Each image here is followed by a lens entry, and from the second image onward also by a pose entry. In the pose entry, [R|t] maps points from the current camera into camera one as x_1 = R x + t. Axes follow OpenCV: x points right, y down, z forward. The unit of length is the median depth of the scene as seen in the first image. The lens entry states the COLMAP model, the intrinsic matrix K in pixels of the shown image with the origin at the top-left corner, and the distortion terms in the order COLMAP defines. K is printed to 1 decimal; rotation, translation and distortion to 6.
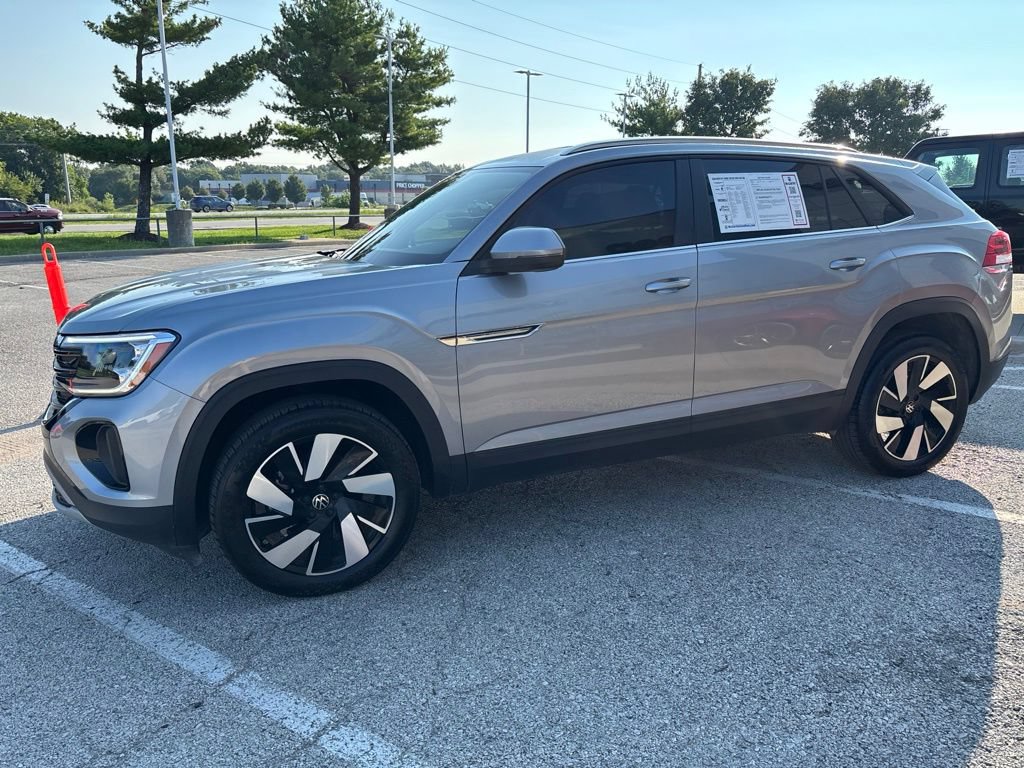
lens RADIAL K [[775.8, 0, 509.0], [0, 775.8, 376.1], [0, 0, 1]] dist [0.046168, -0.056285]
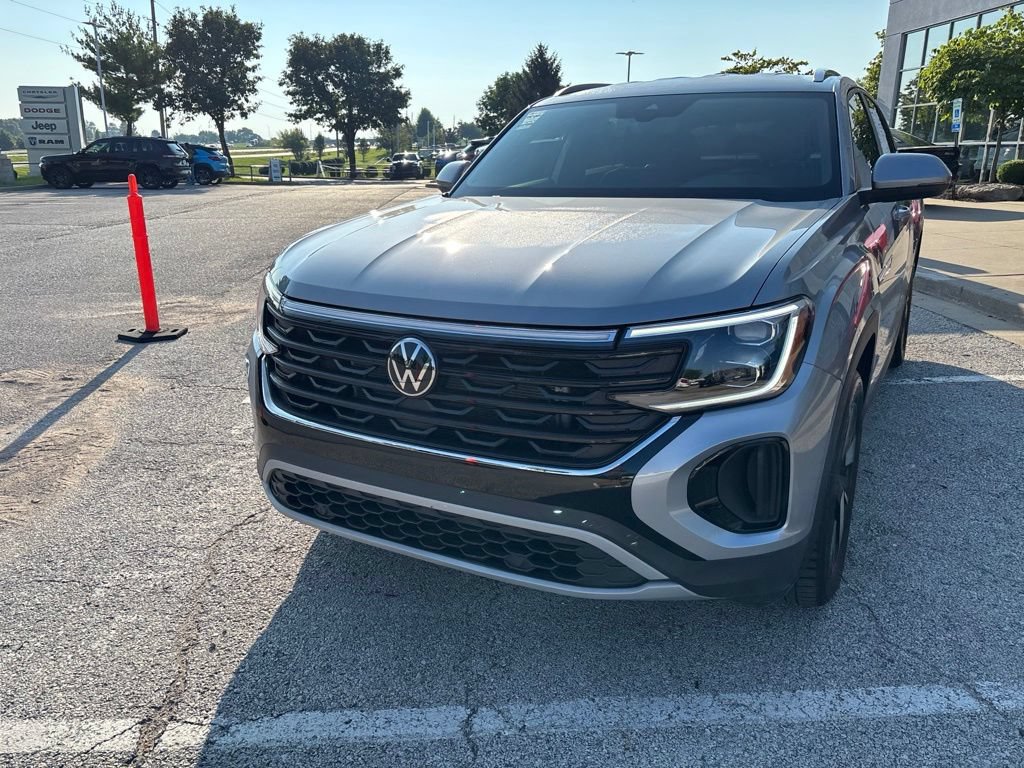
lens RADIAL K [[775.8, 0, 509.7], [0, 775.8, 381.7], [0, 0, 1]] dist [0.046168, -0.056285]
pose [[0.783742, -0.171581, 0.596916, -0.134362], [0.133344, 0.985157, 0.108100, -0.011647], [-0.606604, -0.005127, 0.794988, 0.072566]]
